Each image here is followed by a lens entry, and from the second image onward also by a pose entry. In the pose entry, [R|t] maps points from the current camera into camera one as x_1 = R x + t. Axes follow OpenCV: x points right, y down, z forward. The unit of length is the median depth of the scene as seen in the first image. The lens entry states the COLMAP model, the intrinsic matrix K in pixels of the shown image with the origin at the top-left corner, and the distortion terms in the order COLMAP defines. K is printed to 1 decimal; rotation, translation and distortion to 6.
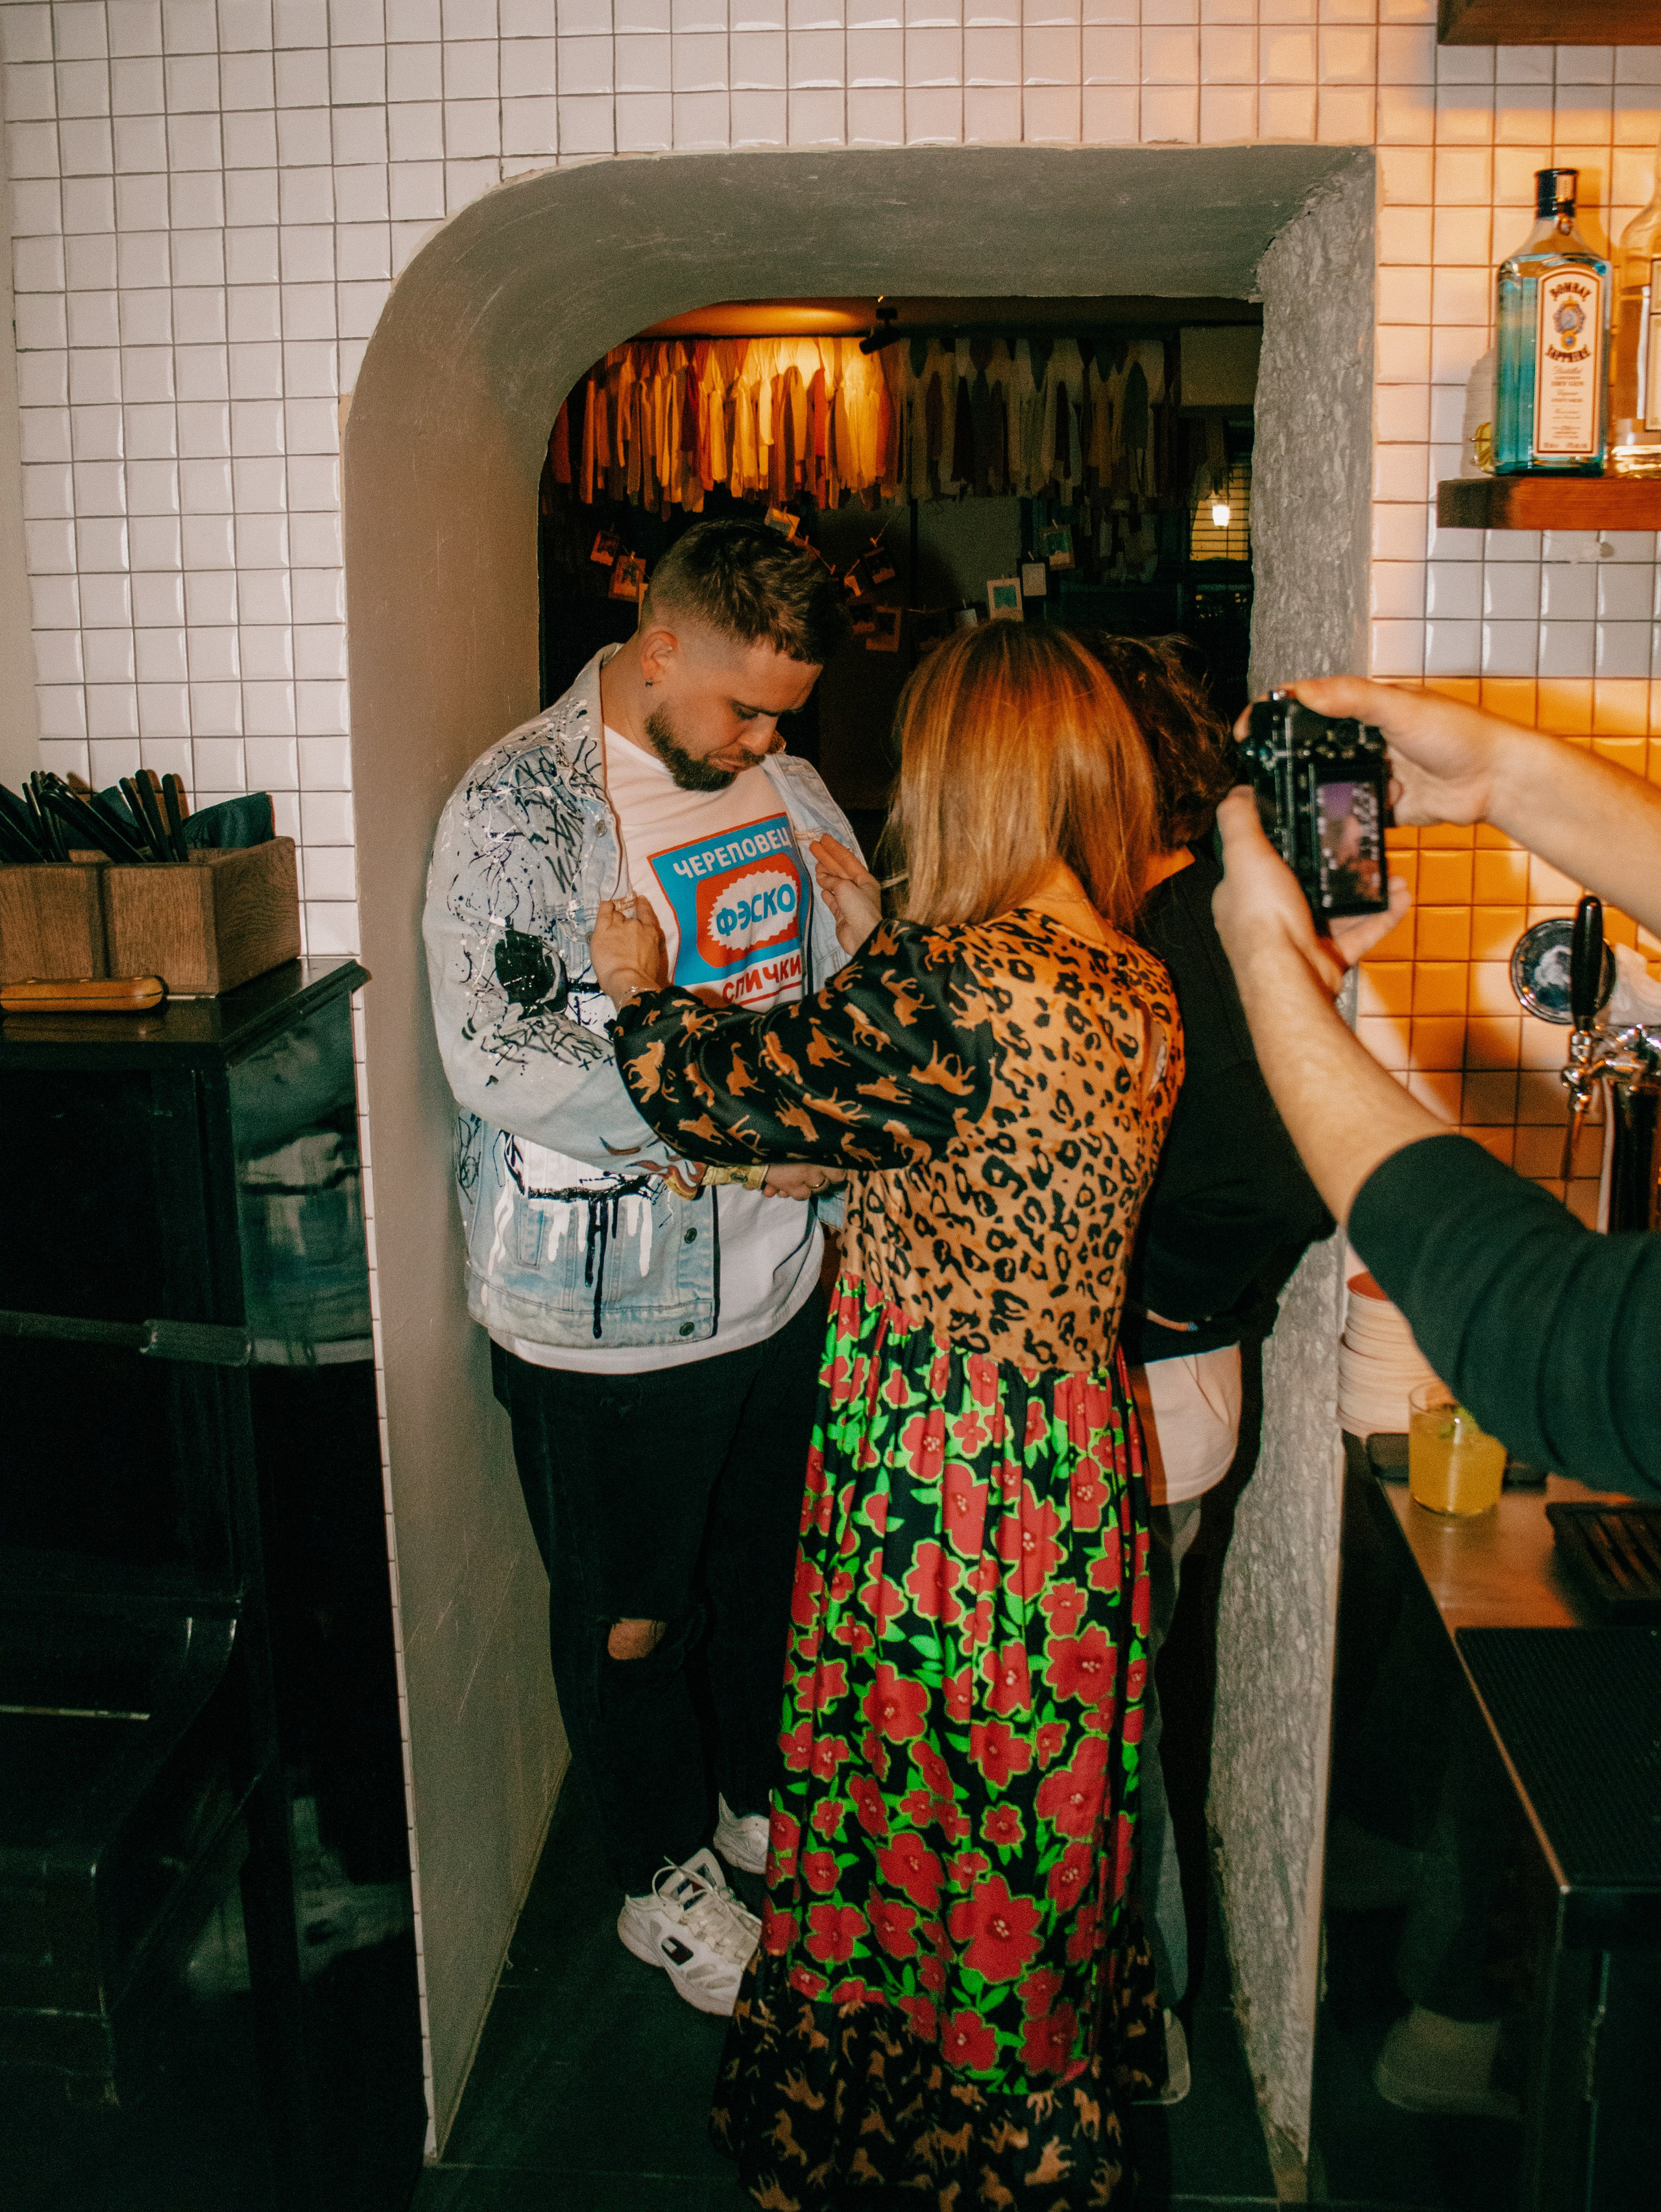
lens RADIAL K [[2217.7, 0, 824.1], [0, 2217.7, 988.1], [0, 0, 1]] dist [-0.196073, 0.202849]
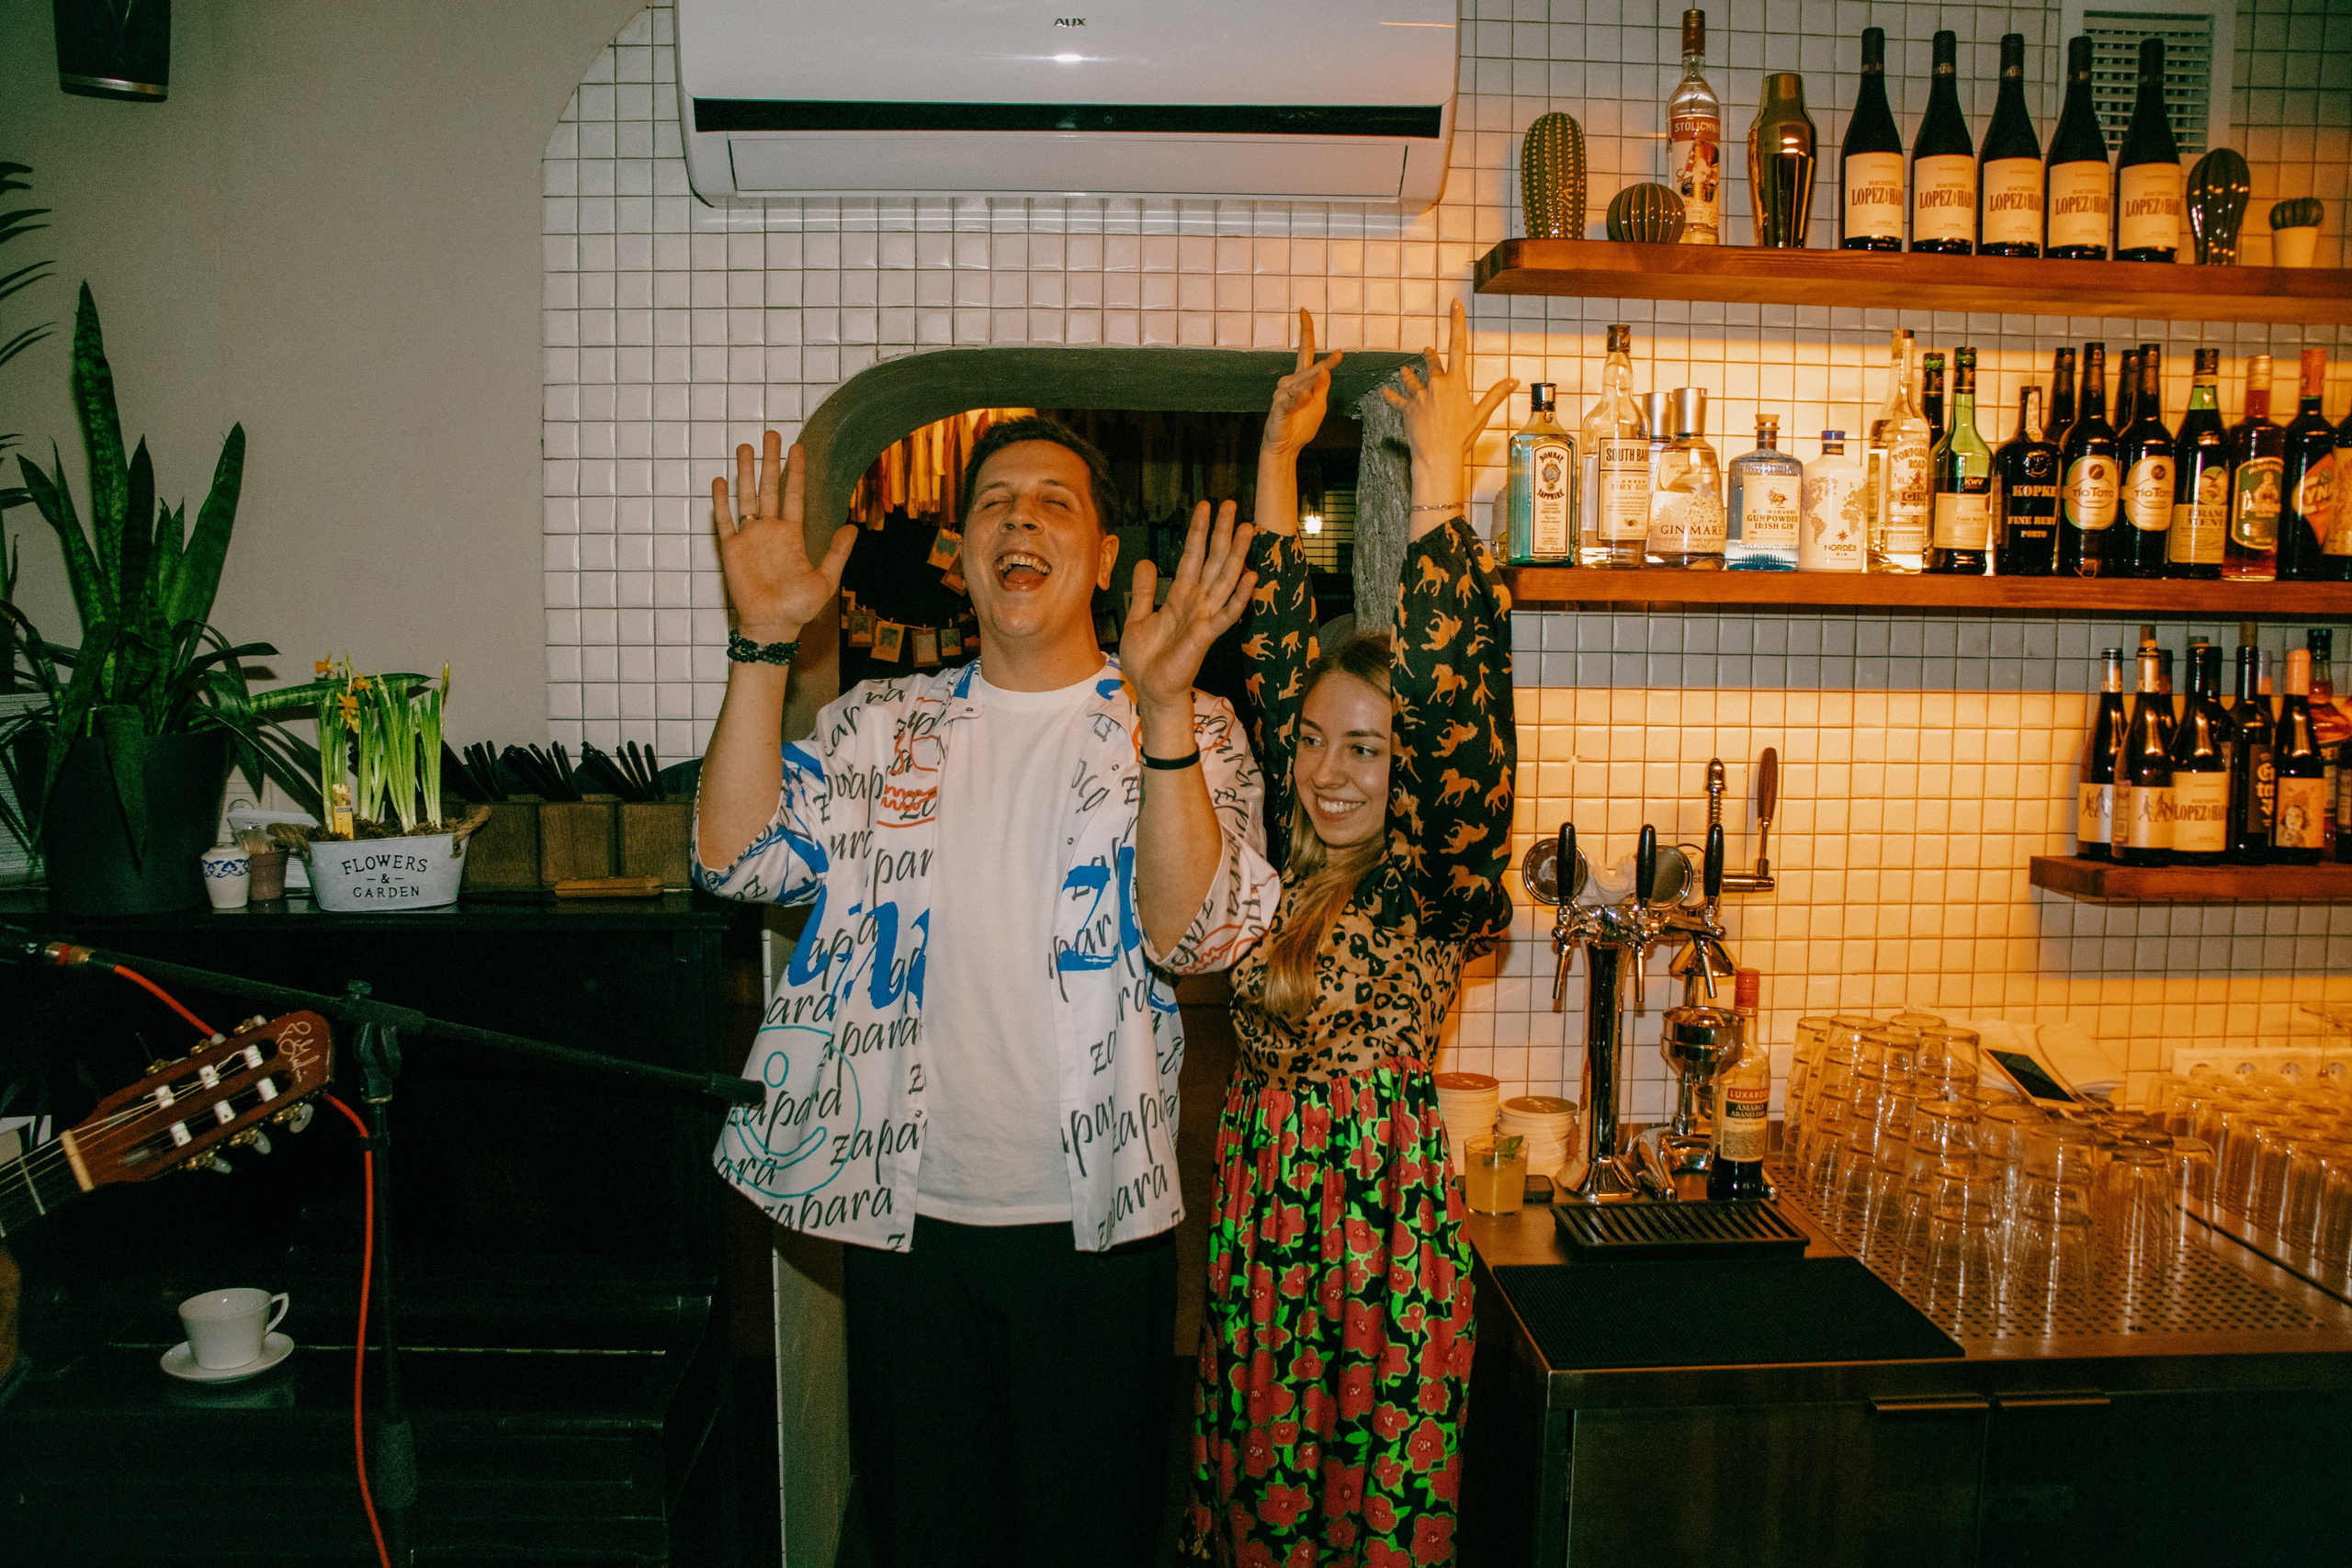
lens RADIAL K [[2084.7, 0, 1176.0], [0, 2084.7, 784.0], [0, 0, 1]] dist [-0.176391, 0.197349]
pose [[0.993563, 0.004871, 0.113174, -0.106490], [0.004577, 0.996533, -0.083078, 0.051815], [-0.113186, 0.083061, 0.990096, -0.468865]]
